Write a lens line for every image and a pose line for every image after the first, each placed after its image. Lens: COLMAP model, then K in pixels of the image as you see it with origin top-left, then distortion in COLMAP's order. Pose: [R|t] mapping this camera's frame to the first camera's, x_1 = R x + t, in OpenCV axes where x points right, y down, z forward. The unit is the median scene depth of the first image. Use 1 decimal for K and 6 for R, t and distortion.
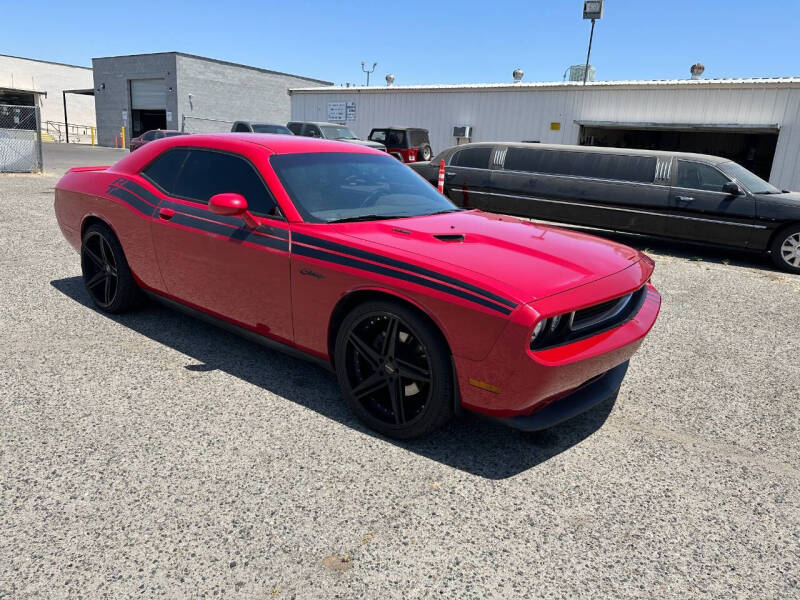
lens RADIAL K [[557.3, 0, 402.8], [0, 557.3, 305.5], [0, 0, 1]] dist [0.051770, -0.067496]
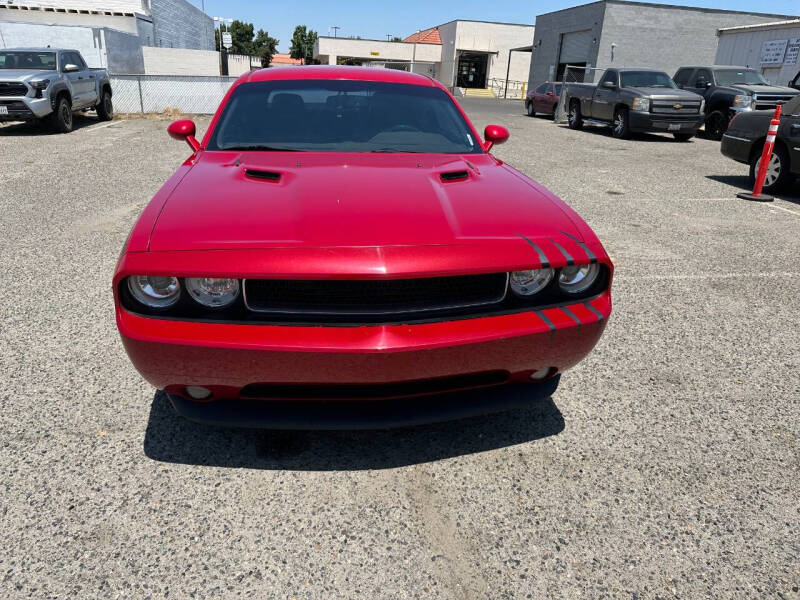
lens RADIAL K [[557.3, 0, 399.2], [0, 557.3, 299.7], [0, 0, 1]] dist [0.051770, -0.067496]
pose [[0.728476, 0.221798, -0.648174, 0.509749], [-0.181472, 0.974817, 0.129617, -0.054987], [0.660599, 0.023202, 0.750380, 0.326332]]
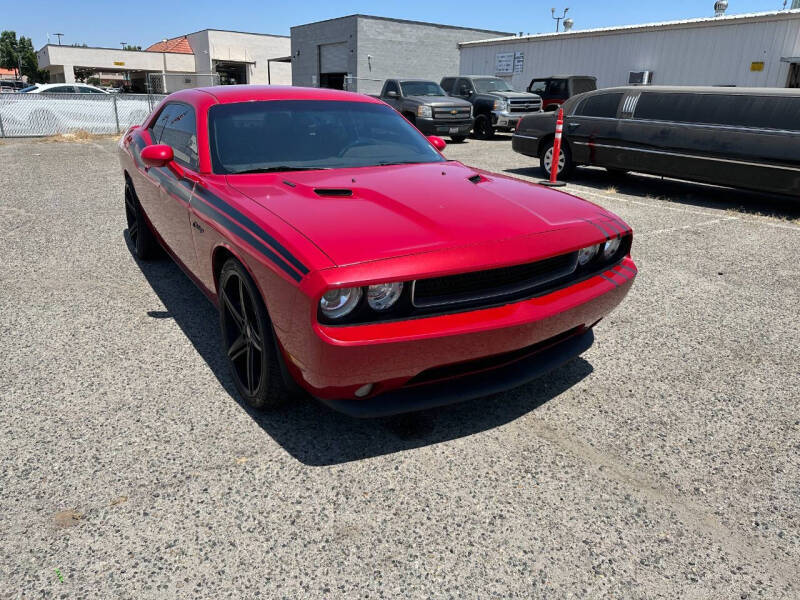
lens RADIAL K [[557.3, 0, 394.8], [0, 557.3, 301.1], [0, 0, 1]] dist [0.051770, -0.067496]
pose [[0.940372, 0.079409, -0.330750, 0.305763], [-0.058652, 0.995658, 0.072290, -0.012339], [0.335054, -0.048581, 0.940946, 0.117970]]
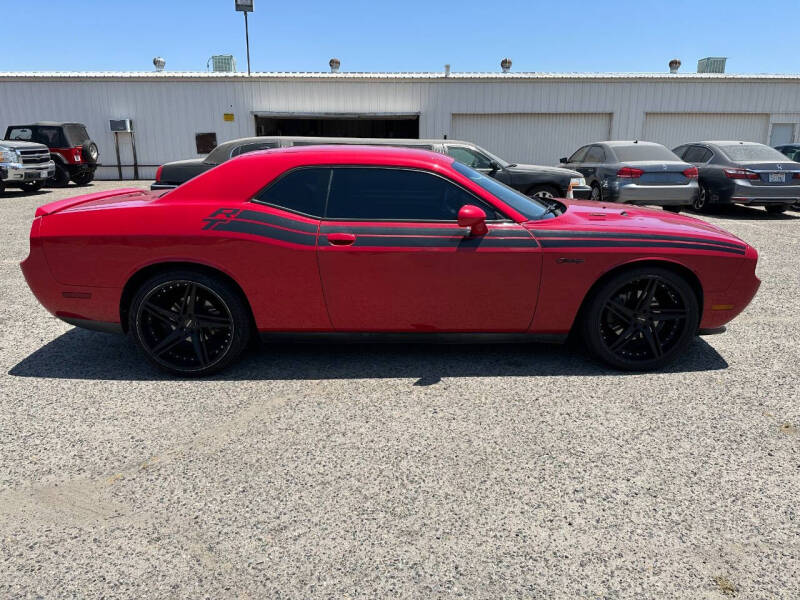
lens RADIAL K [[557.3, 0, 399.5], [0, 557.3, 305.7], [0, 0, 1]] dist [0.051770, -0.067496]
pose [[0.771252, -0.228048, 0.594276, -0.730691], [0.215252, 0.972057, 0.093663, -0.096074], [-0.599030, 0.055681, 0.798788, 0.170091]]
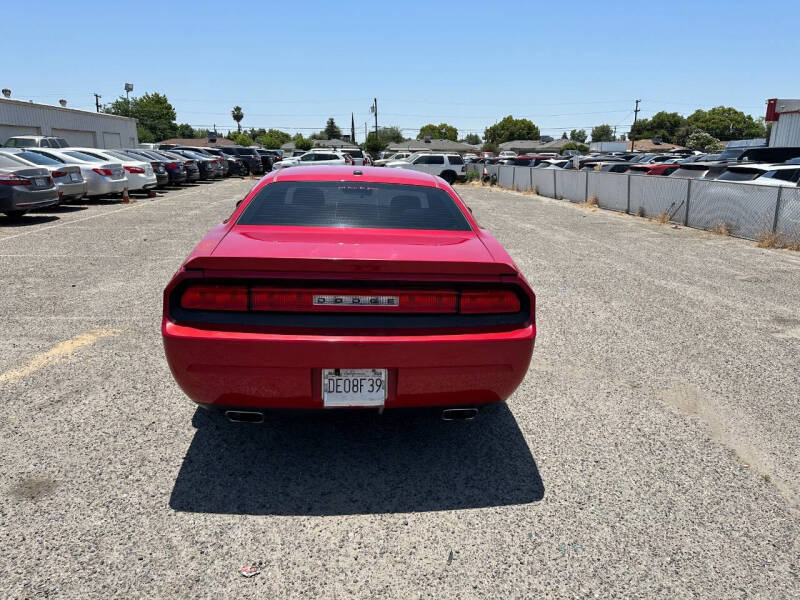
lens RADIAL K [[557.3, 0, 399.7], [0, 557.3, 305.2], [0, 0, 1]] dist [0.051770, -0.067496]
pose [[-0.674748, -0.257158, 0.691798, -0.946149], [0.144993, 0.872882, 0.465891, -0.496225], [-0.723666, 0.414665, -0.551689, 1.462761]]
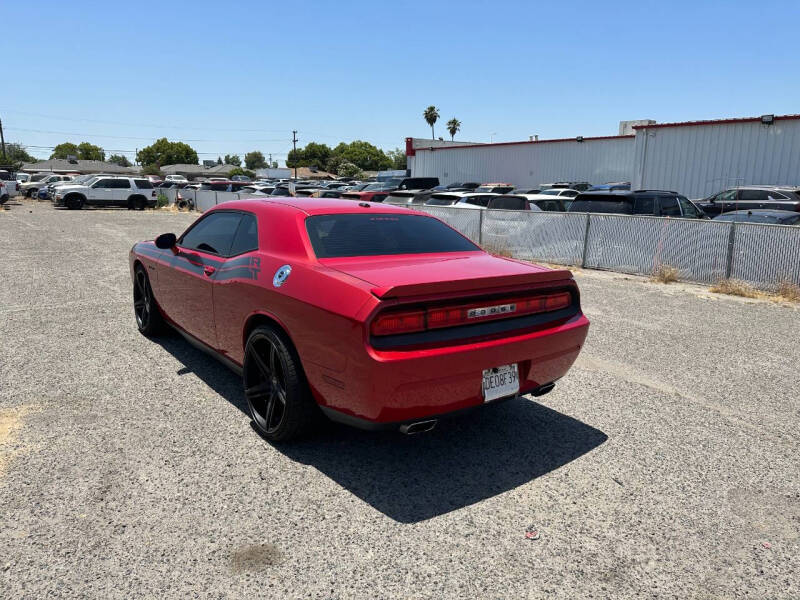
lens RADIAL K [[557.3, 0, 405.5], [0, 557.3, 306.2], [0, 0, 1]] dist [0.051770, -0.067496]
pose [[-0.968666, -0.128330, 0.212643, -0.576248], [-0.013820, 0.882692, 0.469749, -0.568194], [-0.247981, 0.452091, -0.856807, 1.786502]]
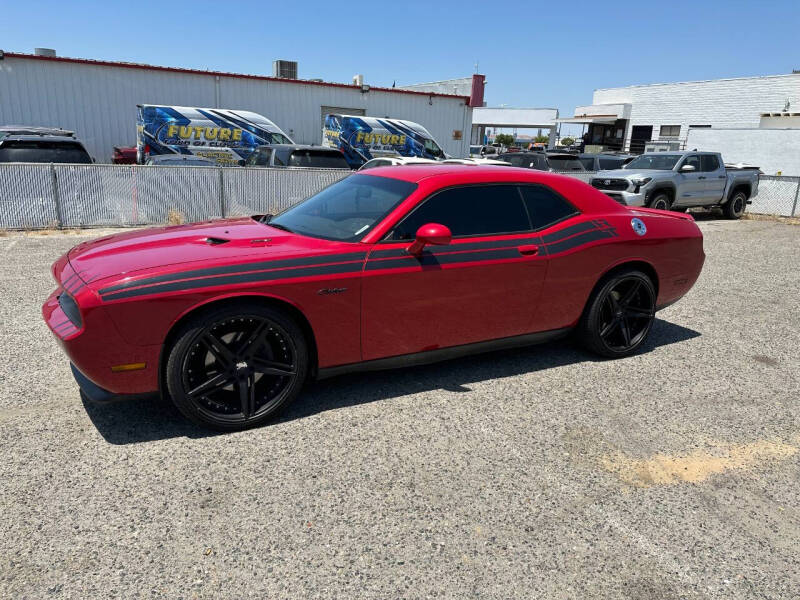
lens RADIAL K [[557.3, 0, 400.6], [0, 557.3, 302.3], [0, 0, 1]] dist [0.051770, -0.067496]
pose [[-0.402029, 0.169105, -0.899876, 0.718621], [-0.302671, 0.903005, 0.304914, -0.326202], [0.864154, 0.394951, -0.311851, 1.216475]]
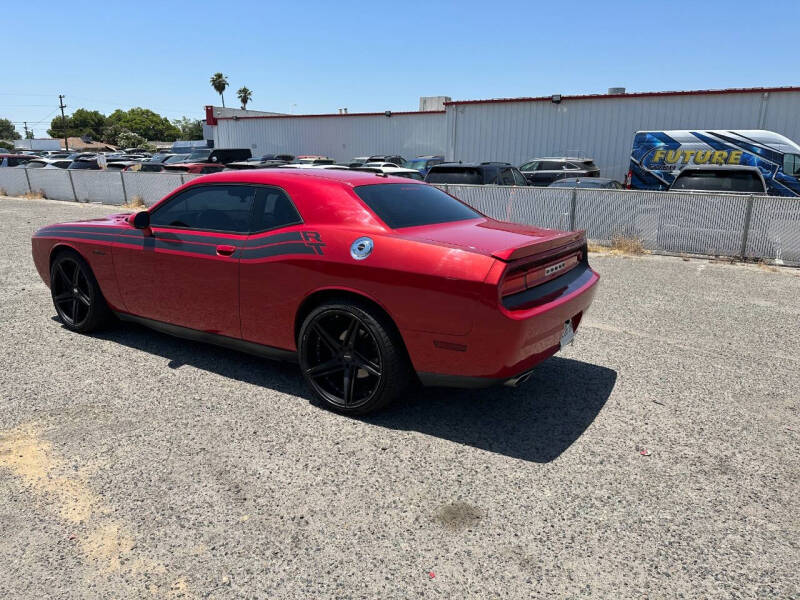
lens RADIAL K [[557.3, 0, 397.4], [0, 557.3, 302.2], [0, 0, 1]] dist [0.051770, -0.067496]
pose [[-0.991788, -0.048385, -0.118386, -0.242561], [-0.100277, 0.868733, 0.485024, -0.551035], [0.079379, 0.492912, -0.866450, 1.839482]]
